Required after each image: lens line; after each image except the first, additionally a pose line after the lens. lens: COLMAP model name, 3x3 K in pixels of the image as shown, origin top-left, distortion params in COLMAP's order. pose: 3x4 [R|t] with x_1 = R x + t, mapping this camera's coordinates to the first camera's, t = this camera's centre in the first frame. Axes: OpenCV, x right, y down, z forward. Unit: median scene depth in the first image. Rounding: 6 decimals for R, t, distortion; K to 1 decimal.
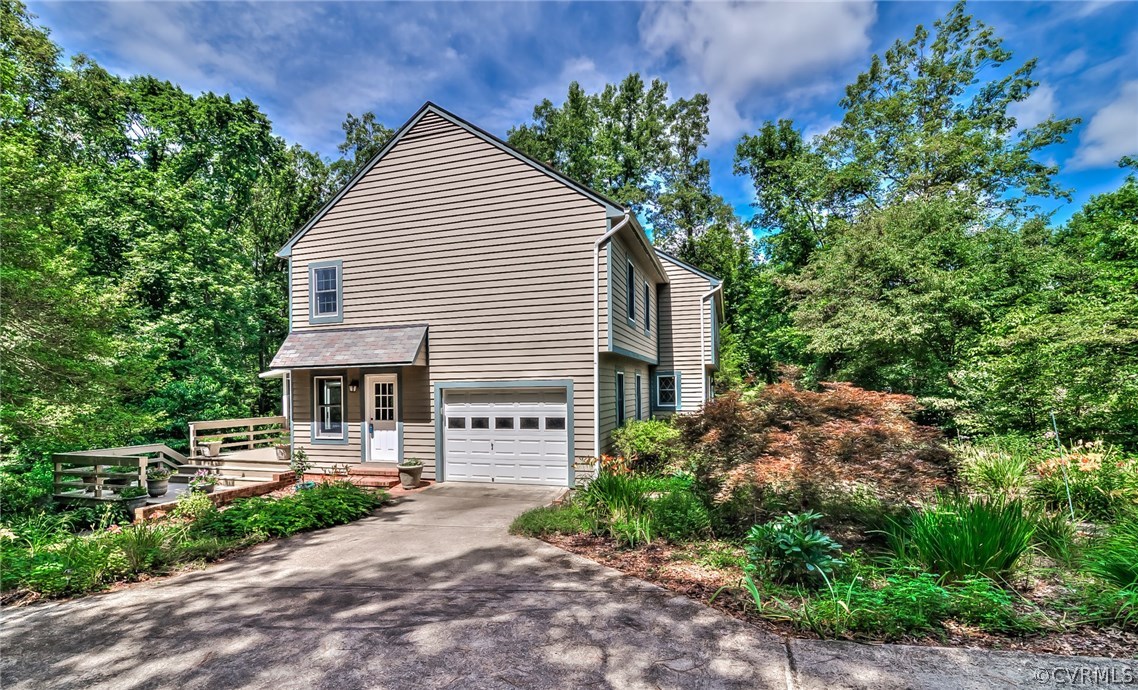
lens RADIAL K [[519.6, 0, 566.3], [0, 519.6, 393.0], [0, 0, 1]] dist [-0.004700, -0.000497]
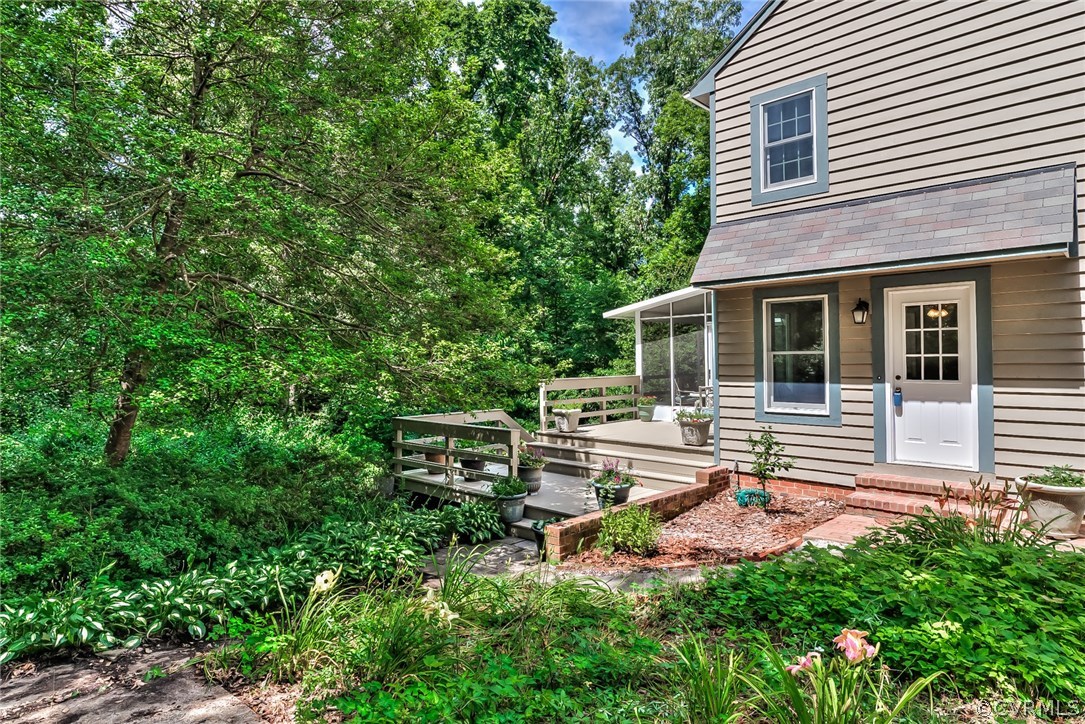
lens RADIAL K [[652.1, 0, 542.2], [0, 652.1, 360.0], [0, 0, 1]] dist [0.009701, 0.000589]
pose [[0.889594, 0.008134, -0.456680, -0.377257], [-0.007313, 0.999967, 0.003564, 0.032098], [0.456694, 0.000169, 0.889624, 0.276469]]
